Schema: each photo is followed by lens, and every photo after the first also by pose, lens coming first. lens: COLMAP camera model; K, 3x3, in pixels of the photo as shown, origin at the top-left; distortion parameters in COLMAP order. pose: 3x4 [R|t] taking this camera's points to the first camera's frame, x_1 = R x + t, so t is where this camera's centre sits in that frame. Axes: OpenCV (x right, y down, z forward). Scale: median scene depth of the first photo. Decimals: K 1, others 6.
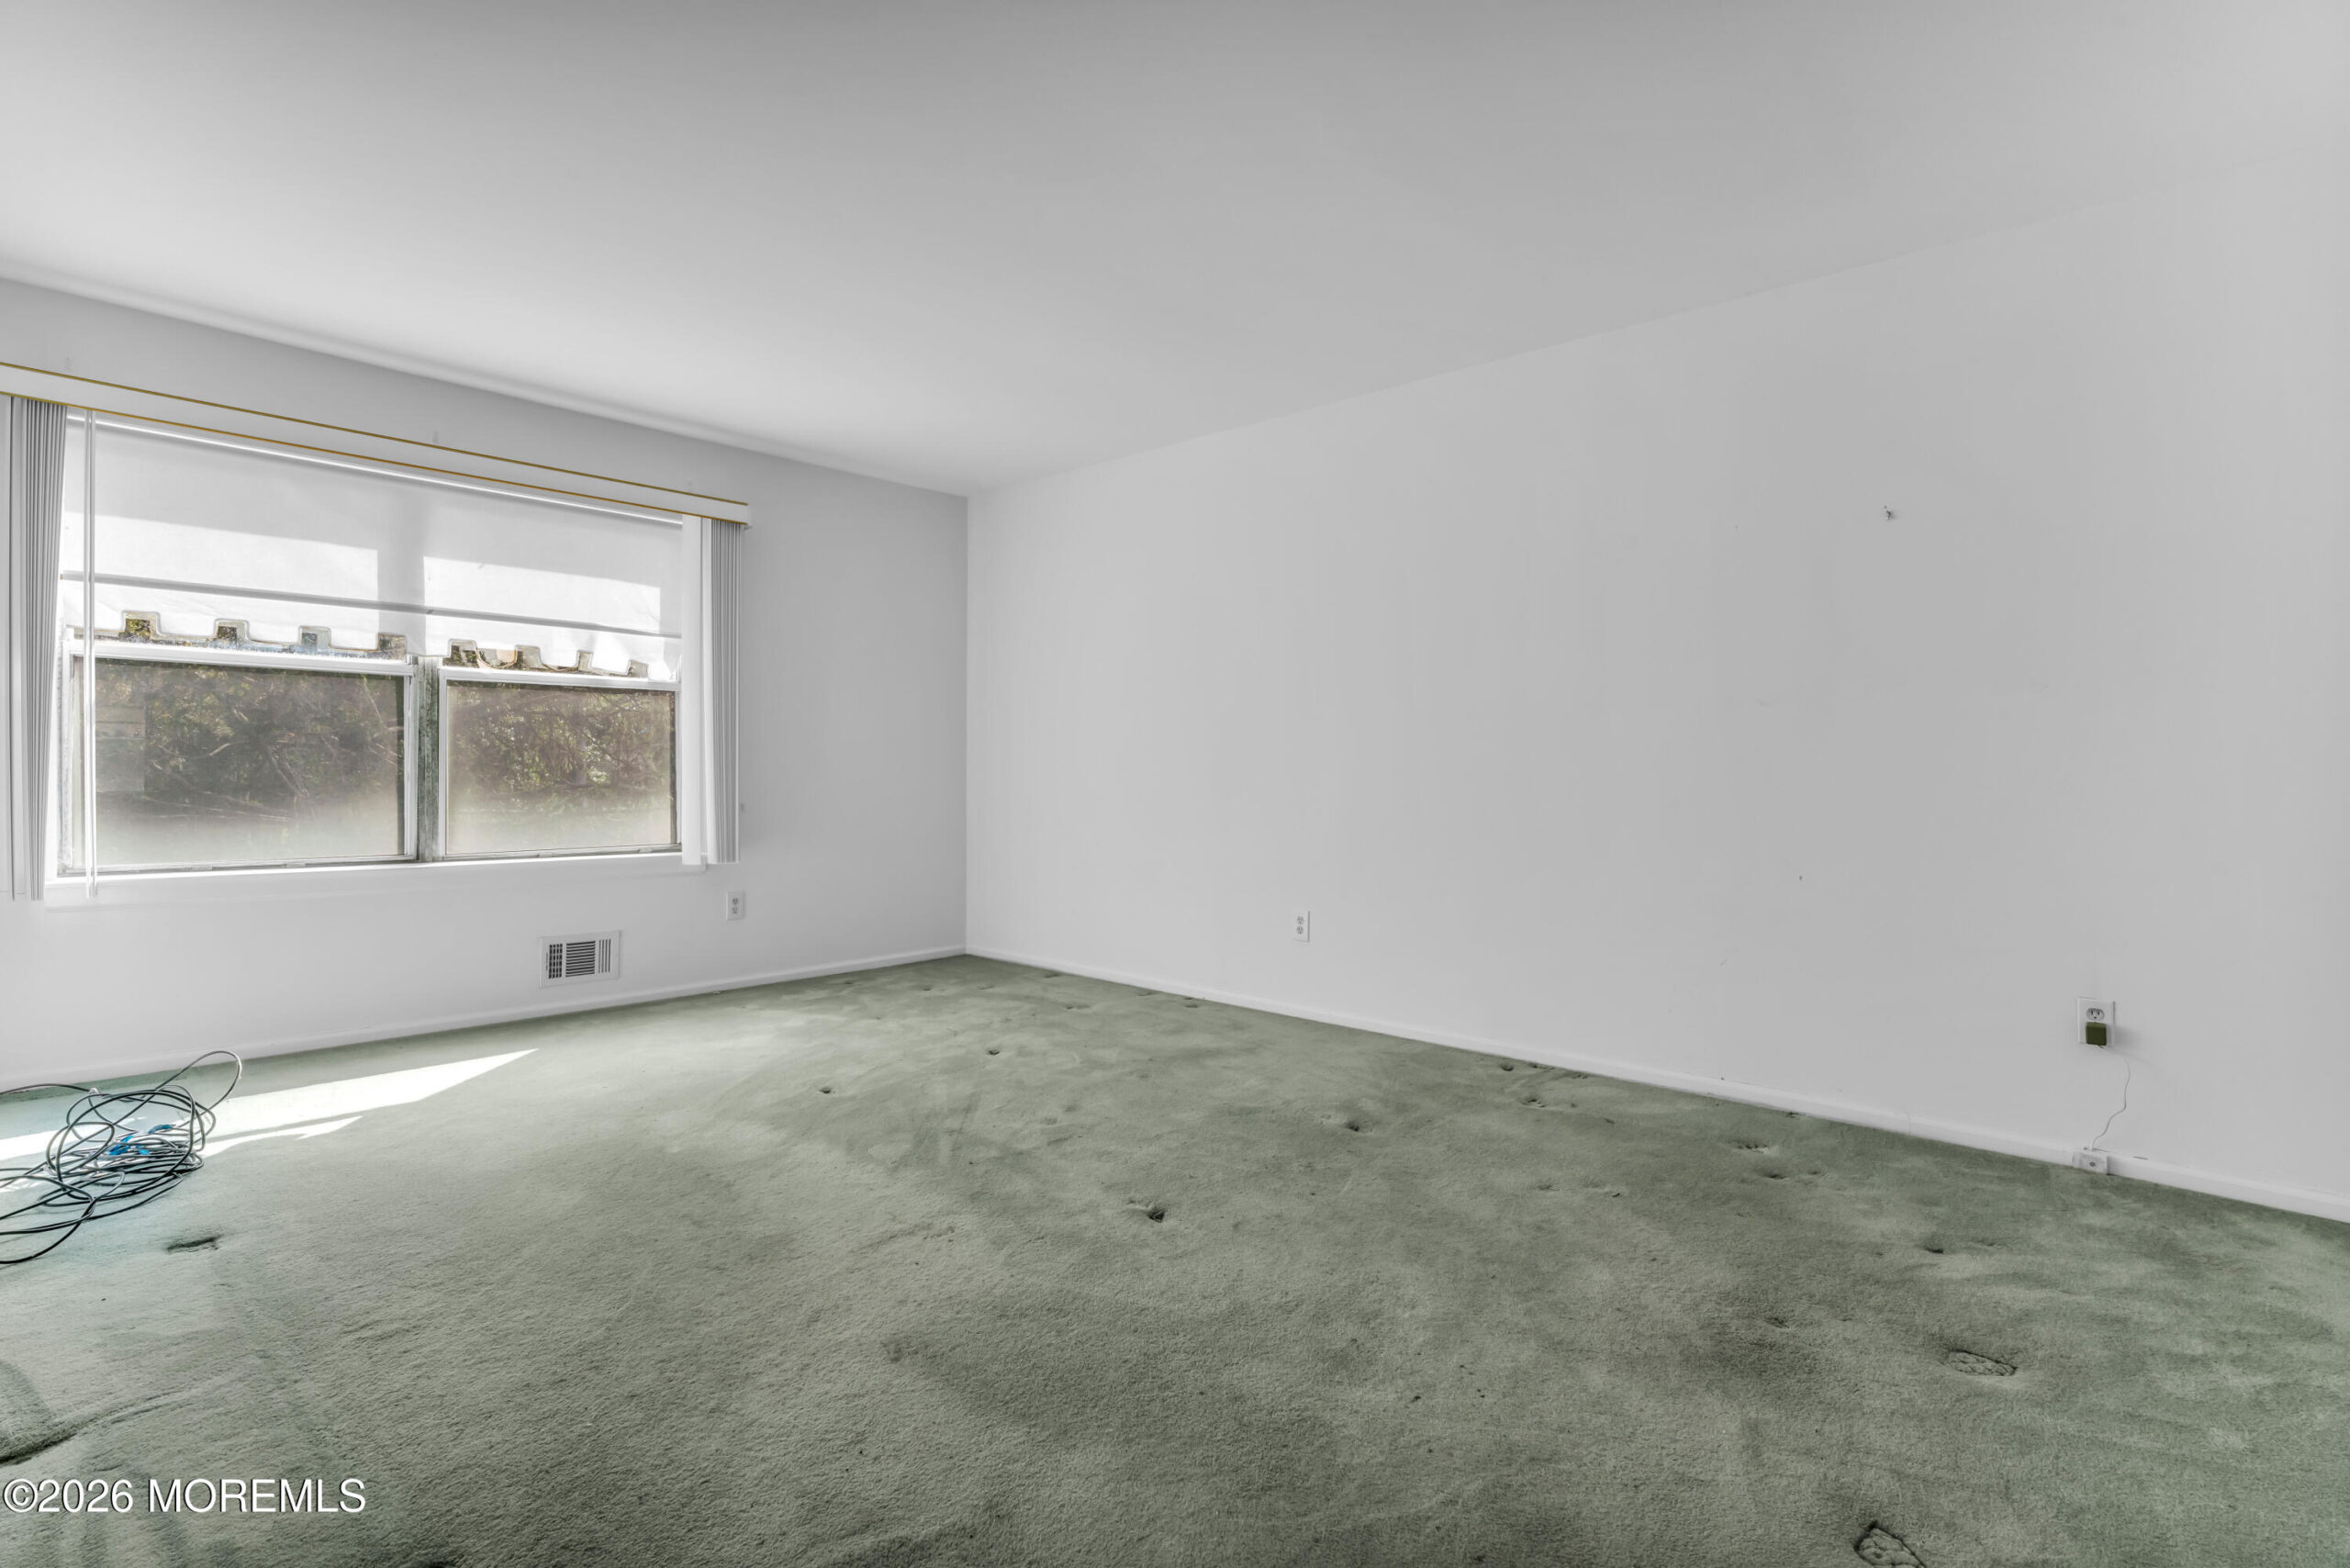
lens RADIAL K [[1145.3, 0, 1167.5], [0, 1145.3, 743.3], [0, 0, 1]] dist [-0.002994, -0.000422]
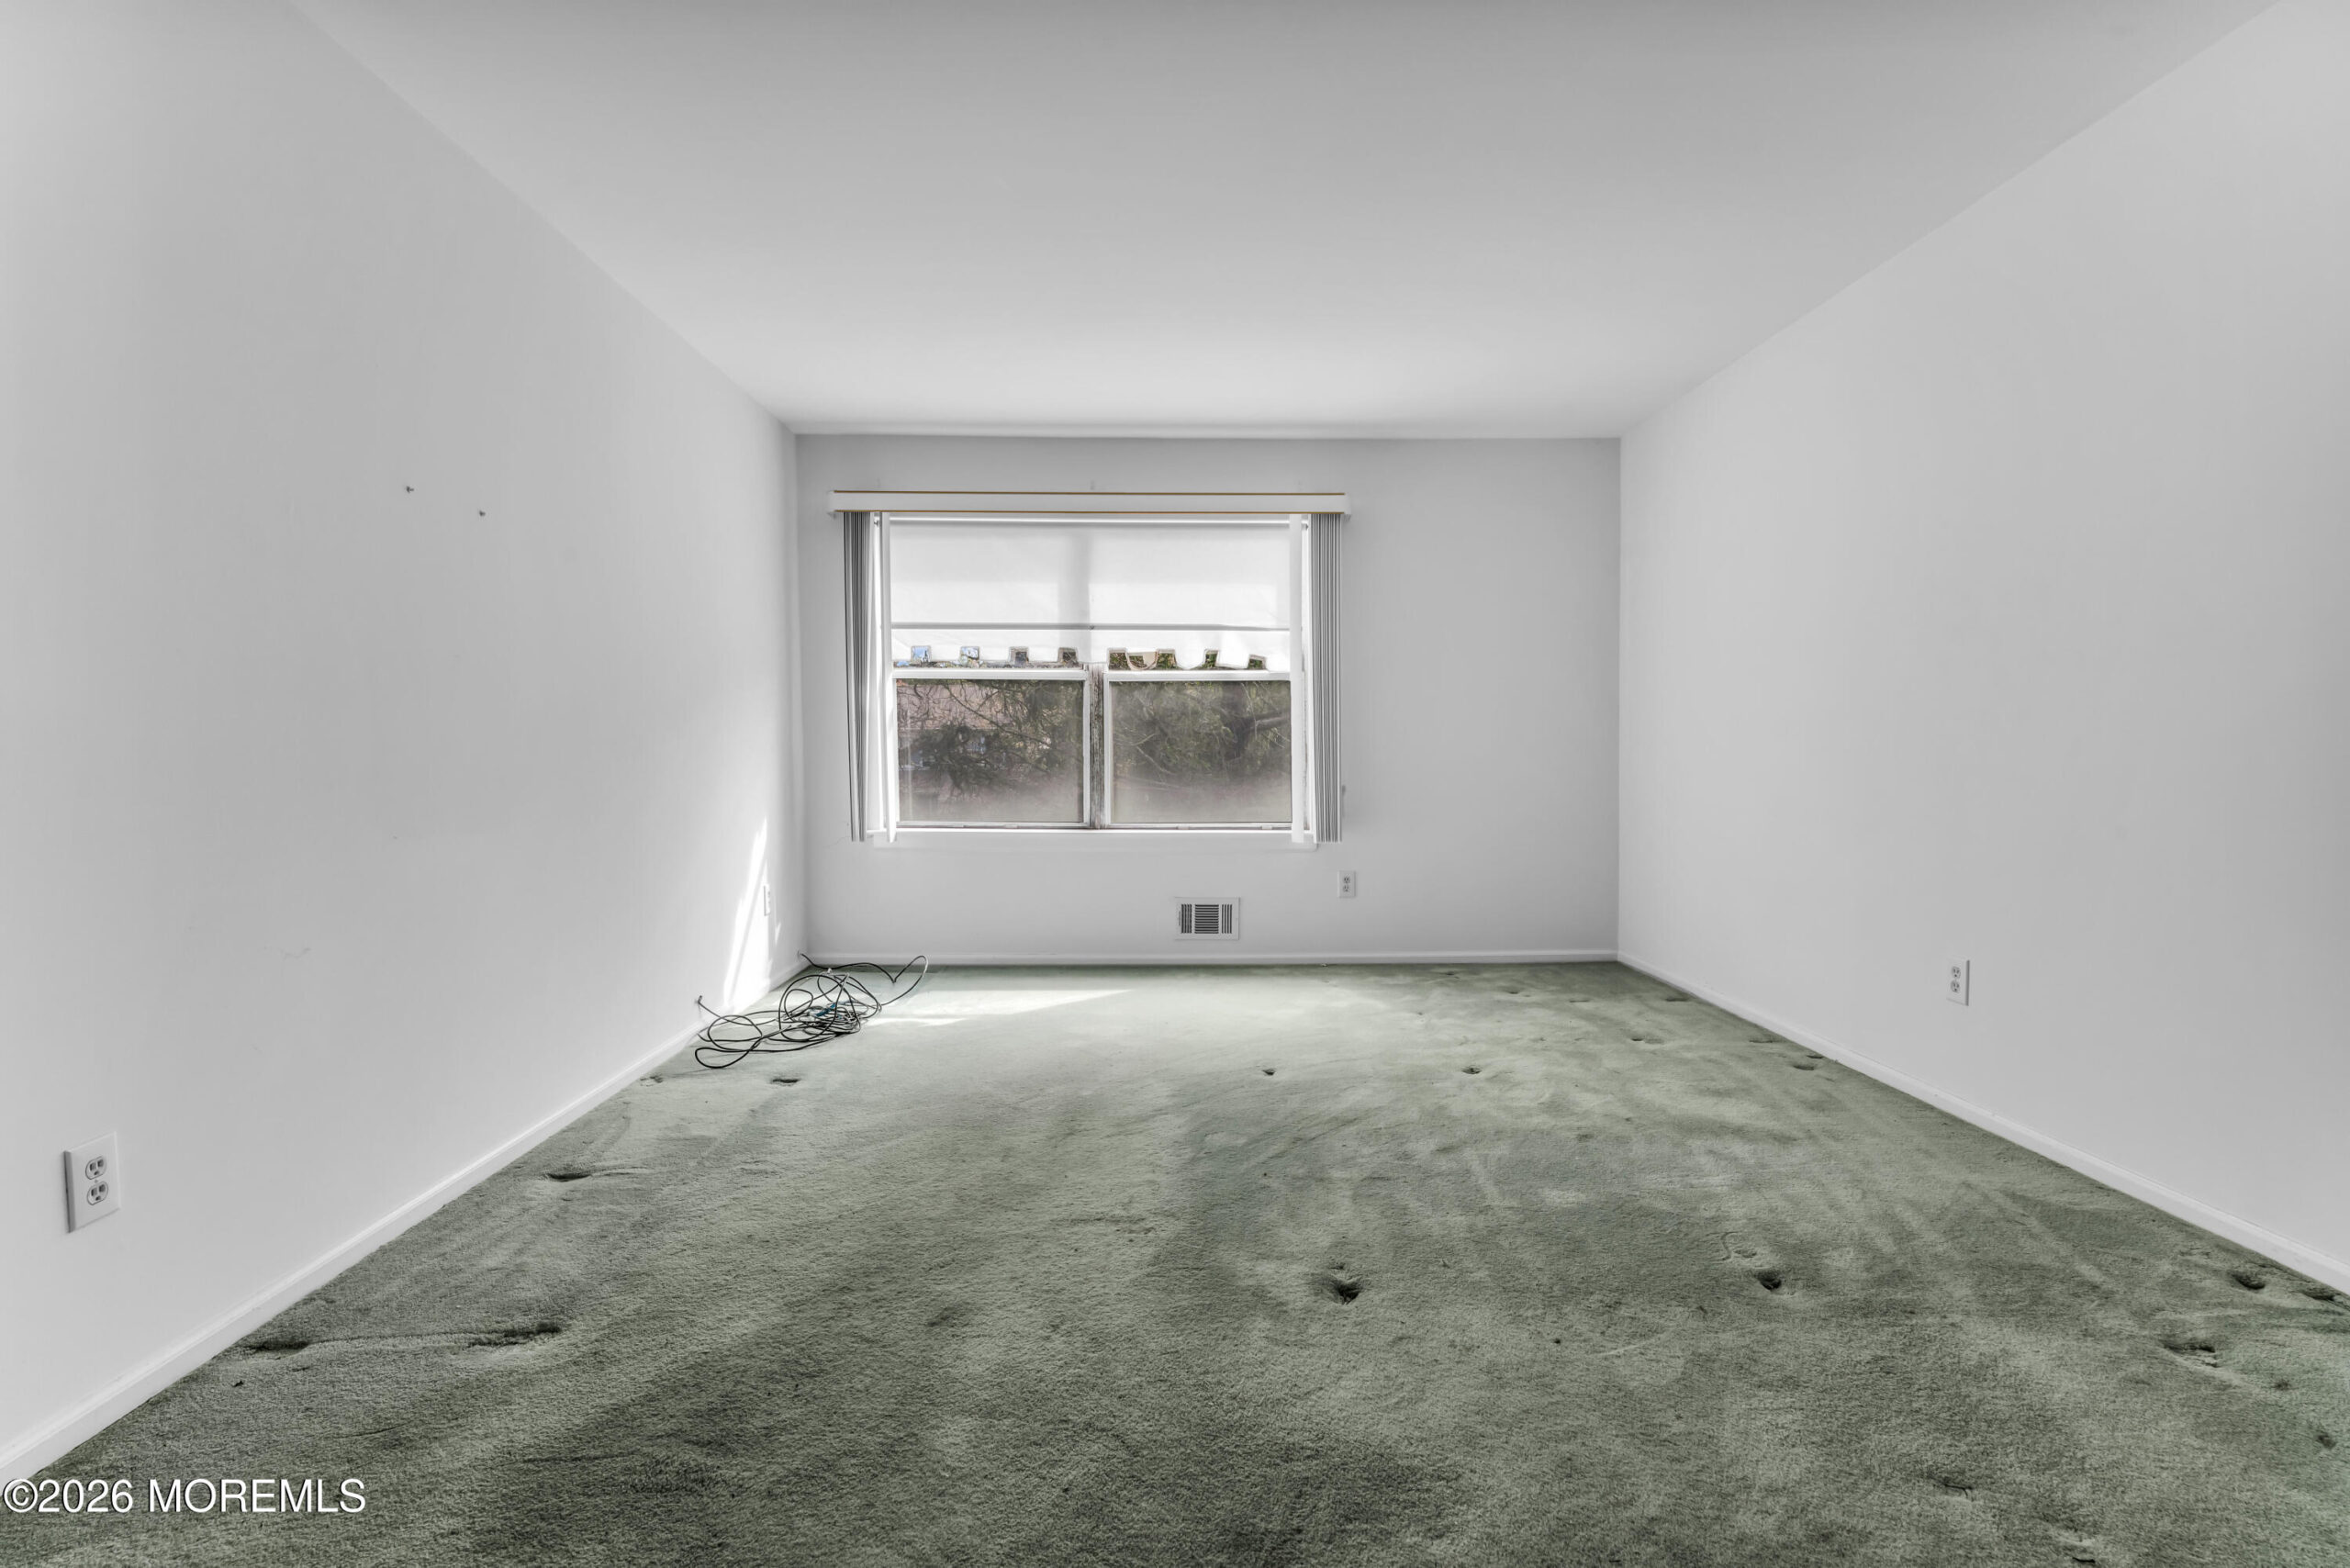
lens RADIAL K [[1129.1, 0, 1175.3], [0, 1129.1, 767.4], [0, 0, 1]] dist [-0.001715, -0.000521]
pose [[0.678607, 0.004435, -0.734488, 0.336166], [0.023622, 0.999333, 0.027859, 0.004655], [0.734122, -0.036255, 0.678049, 0.245381]]
